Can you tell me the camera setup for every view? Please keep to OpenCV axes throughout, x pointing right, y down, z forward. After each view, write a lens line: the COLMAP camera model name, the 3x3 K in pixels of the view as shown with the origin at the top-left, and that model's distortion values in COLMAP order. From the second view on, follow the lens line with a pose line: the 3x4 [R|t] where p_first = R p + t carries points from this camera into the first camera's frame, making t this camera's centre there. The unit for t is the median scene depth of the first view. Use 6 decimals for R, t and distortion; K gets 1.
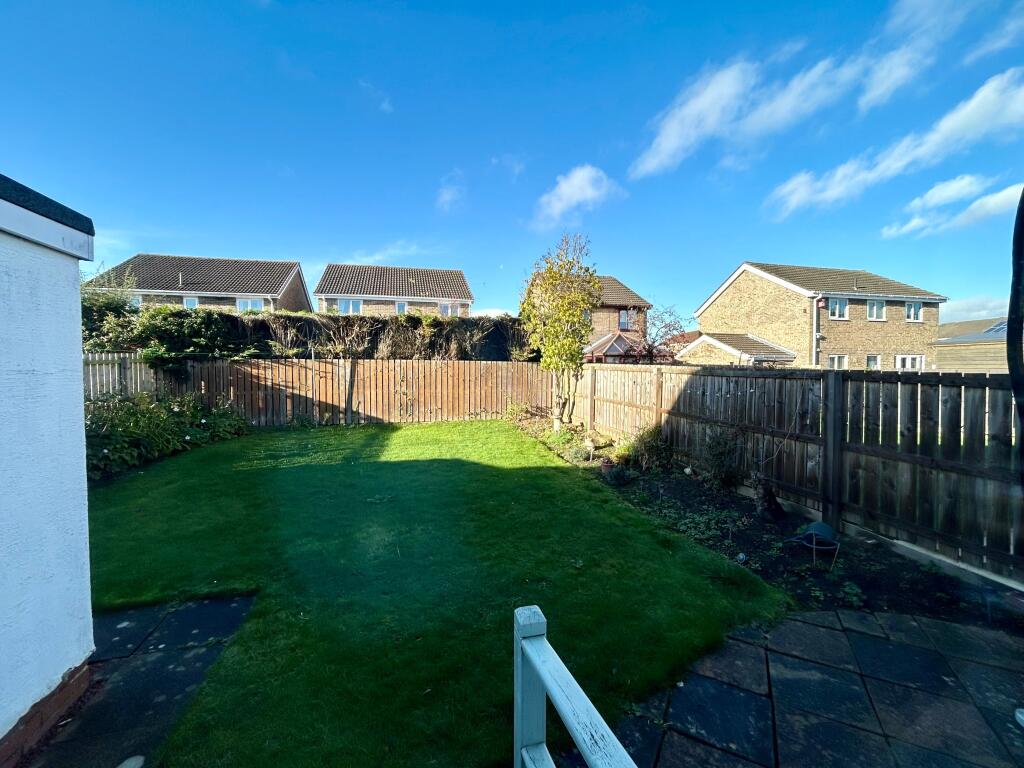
lens RADIAL K [[409.5, 0, 506.8], [0, 409.5, 378.4], [0, 0, 1]] dist [-0.001041, -0.000122]
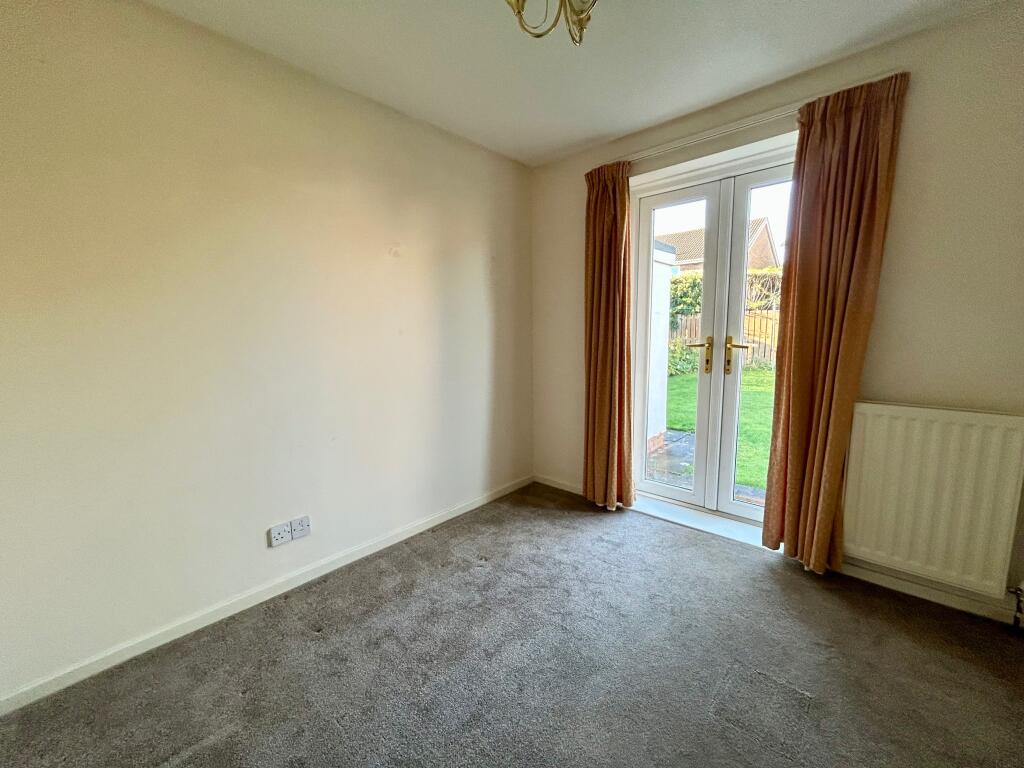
lens RADIAL K [[409.5, 0, 509.1], [0, 409.5, 379.2], [0, 0, 1]] dist [-0.001041, -0.000122]
pose [[0.529415, 0.100818, -0.842351, 0.121668], [-0.008392, 0.993487, 0.113632, 0.022021], [0.848322, -0.053089, 0.526813, -0.250082]]
